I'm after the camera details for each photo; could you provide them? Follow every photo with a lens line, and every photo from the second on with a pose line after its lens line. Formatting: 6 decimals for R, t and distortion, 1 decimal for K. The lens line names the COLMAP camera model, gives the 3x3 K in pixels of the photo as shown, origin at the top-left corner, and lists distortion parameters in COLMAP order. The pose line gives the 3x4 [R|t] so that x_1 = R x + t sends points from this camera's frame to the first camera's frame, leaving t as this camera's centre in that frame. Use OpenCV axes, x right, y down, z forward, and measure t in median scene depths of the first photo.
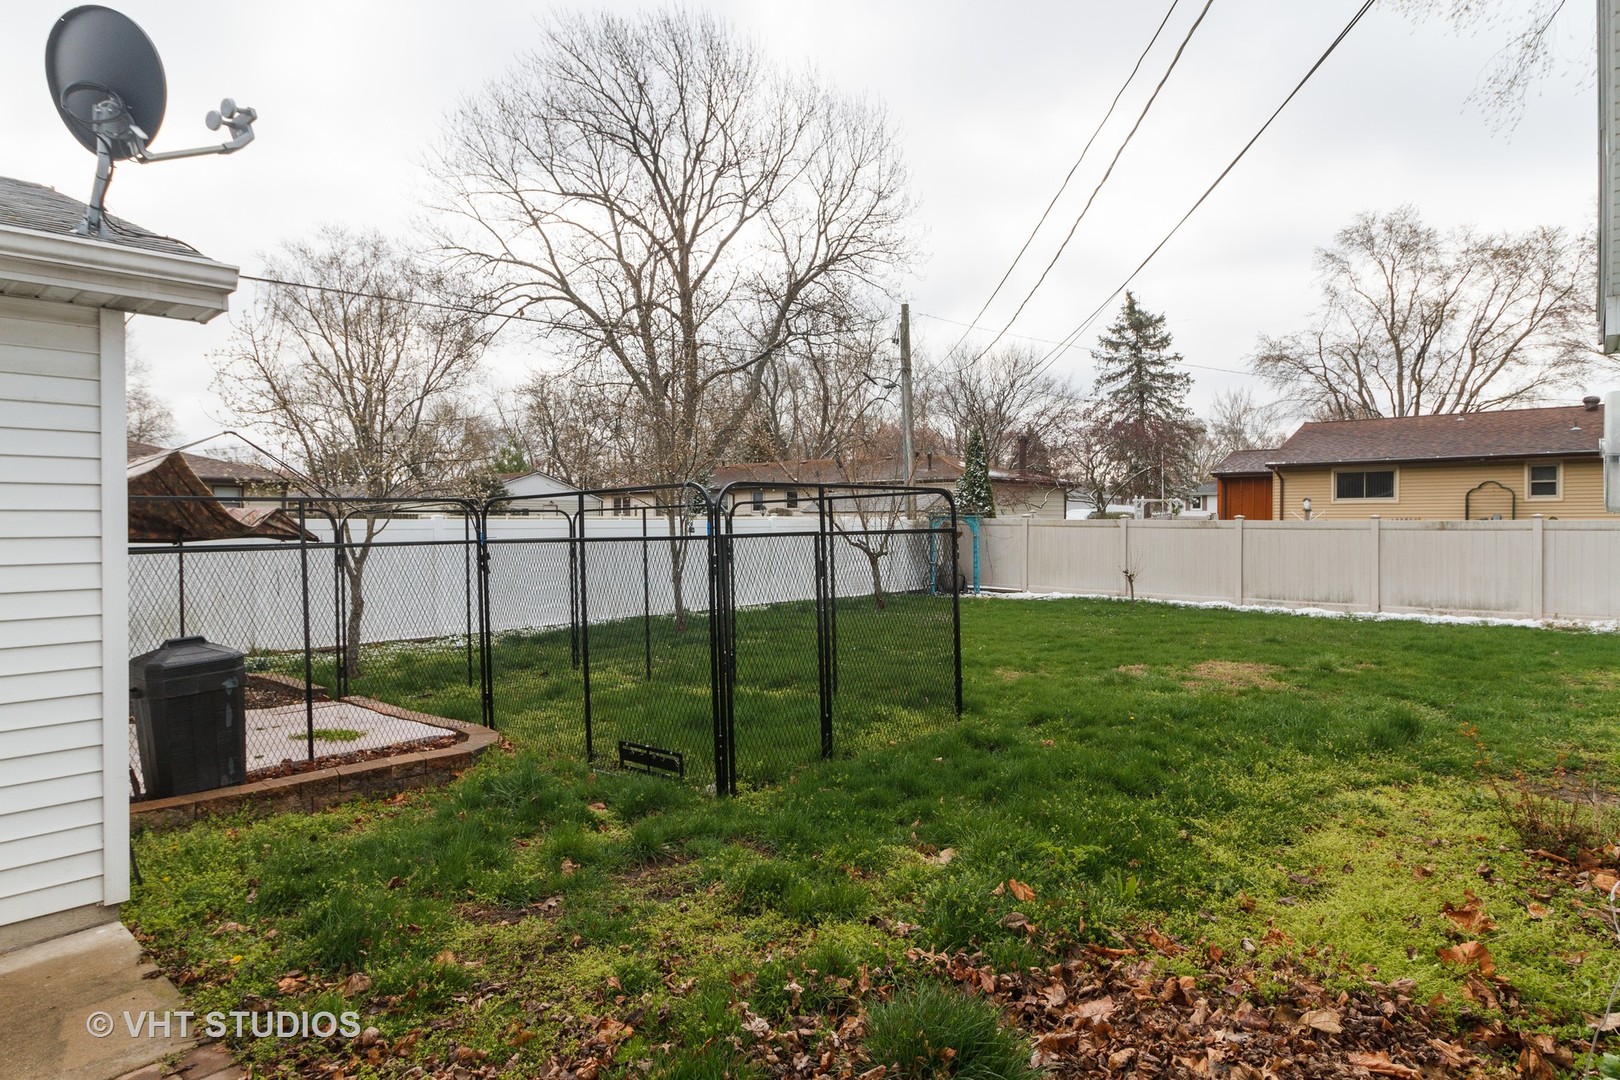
lens RADIAL K [[934.9, 0, 796.9], [0, 934.9, 534.5], [0, 0, 1]] dist [-0.005828, -0.002924]
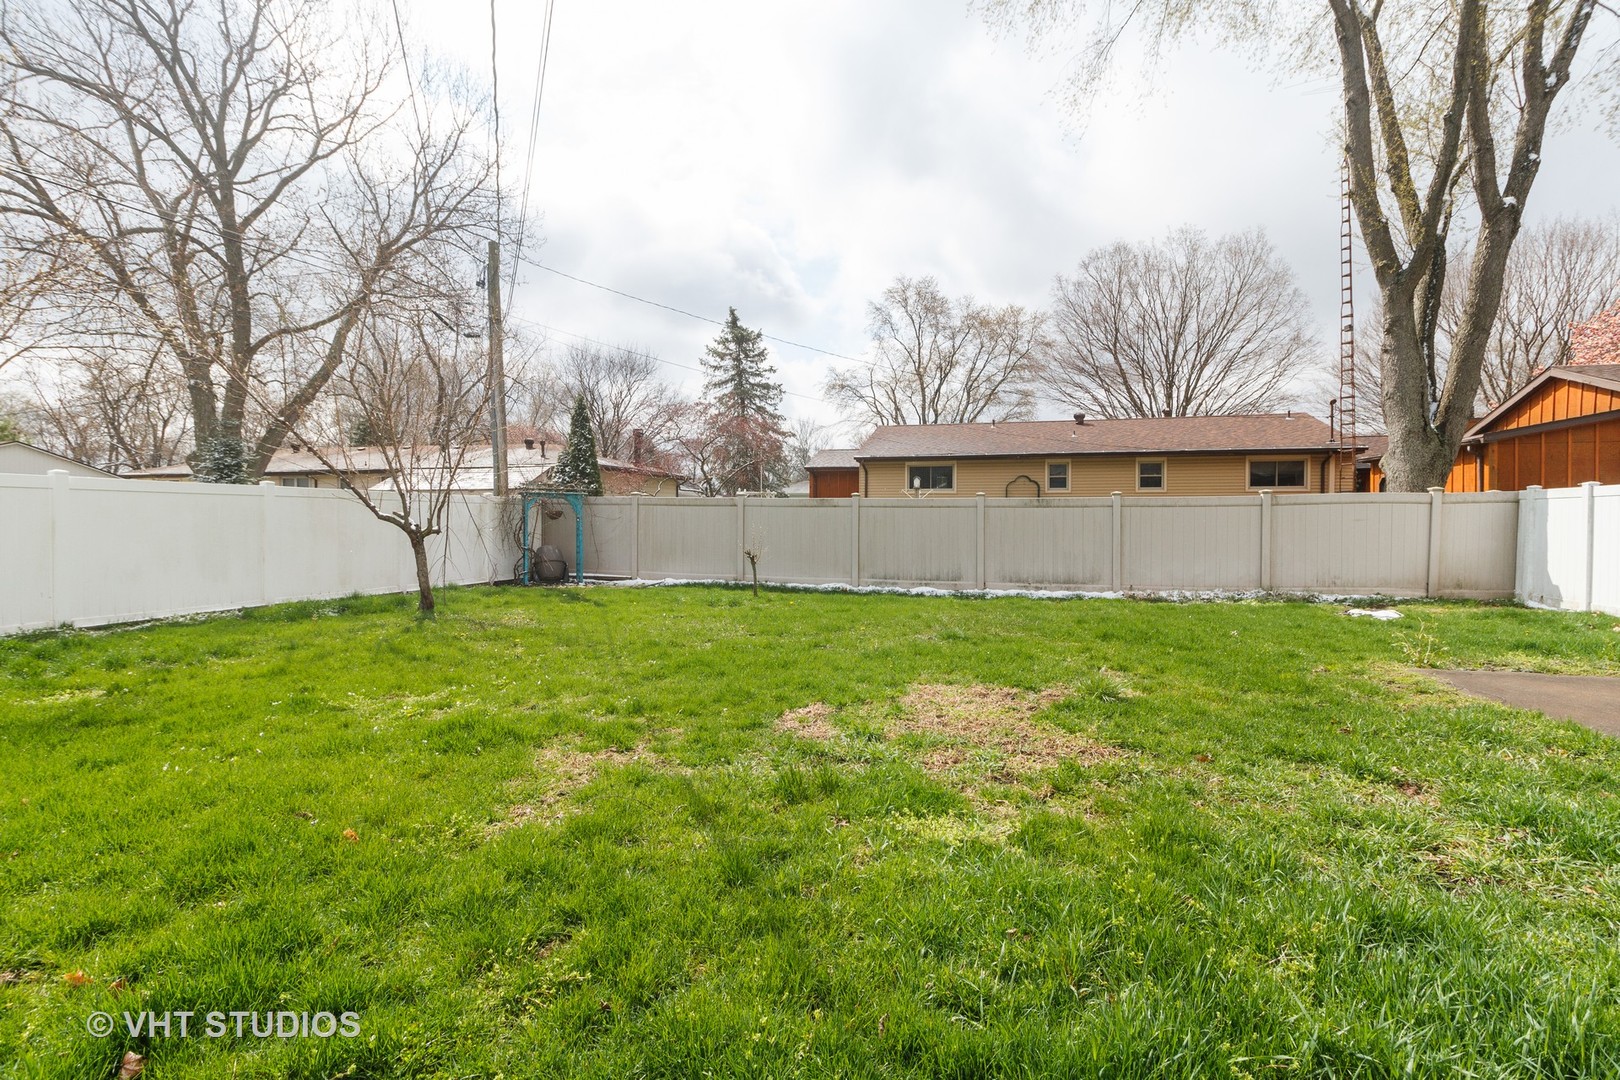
lens RADIAL K [[754.3, 0, 809.6], [0, 754.3, 529.6], [0, 0, 1]] dist [0.006204, -0.000089]
pose [[0.898272, -0.000741, 0.439439, 0.042890], [0.001638, 0.999997, -0.001661, 0.008836], [-0.439436, 0.002212, 0.898271, 0.155173]]
